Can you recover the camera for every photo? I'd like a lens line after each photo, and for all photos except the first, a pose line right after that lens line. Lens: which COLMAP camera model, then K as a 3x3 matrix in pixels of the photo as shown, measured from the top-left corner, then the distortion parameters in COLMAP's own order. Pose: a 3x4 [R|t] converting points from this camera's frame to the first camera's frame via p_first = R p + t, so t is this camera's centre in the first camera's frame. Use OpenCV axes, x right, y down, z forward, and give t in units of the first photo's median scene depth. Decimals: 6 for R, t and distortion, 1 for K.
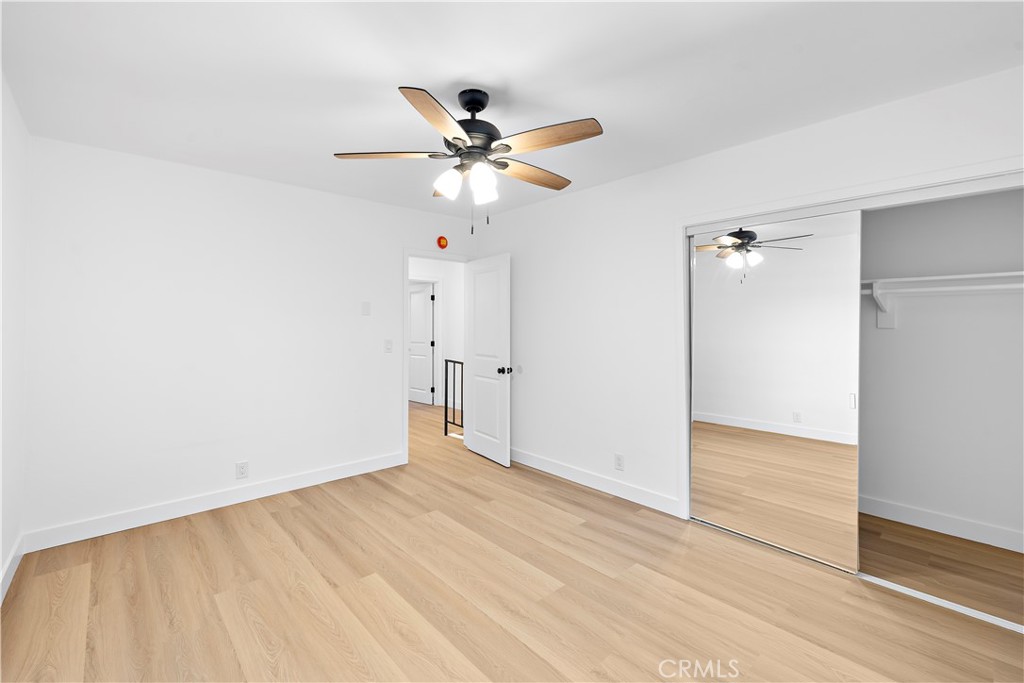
lens RADIAL K [[430.3, 0, 510.2], [0, 430.3, 337.8], [0, 0, 1]] dist [0.001734, 0.000057]
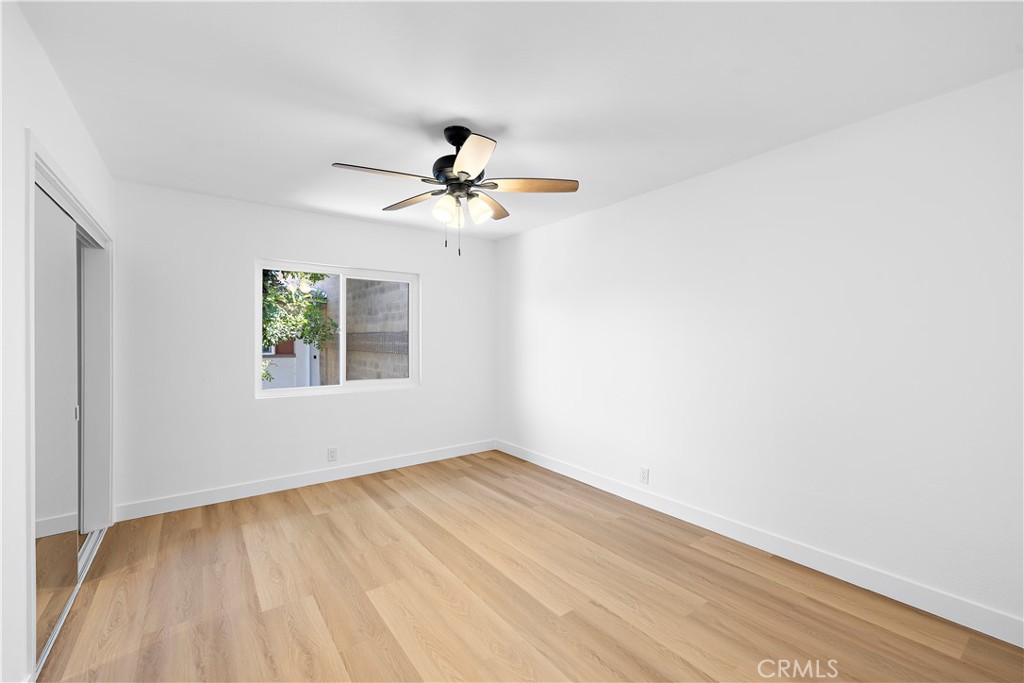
lens RADIAL K [[430.3, 0, 510.2], [0, 430.3, 337.8], [0, 0, 1]] dist [0.001734, 0.000057]
pose [[-0.992820, 0.000404, 0.119618, -0.341510], [0.004033, 0.999539, 0.030097, -0.053930], [-0.119551, 0.030363, -0.992364, 2.008613]]
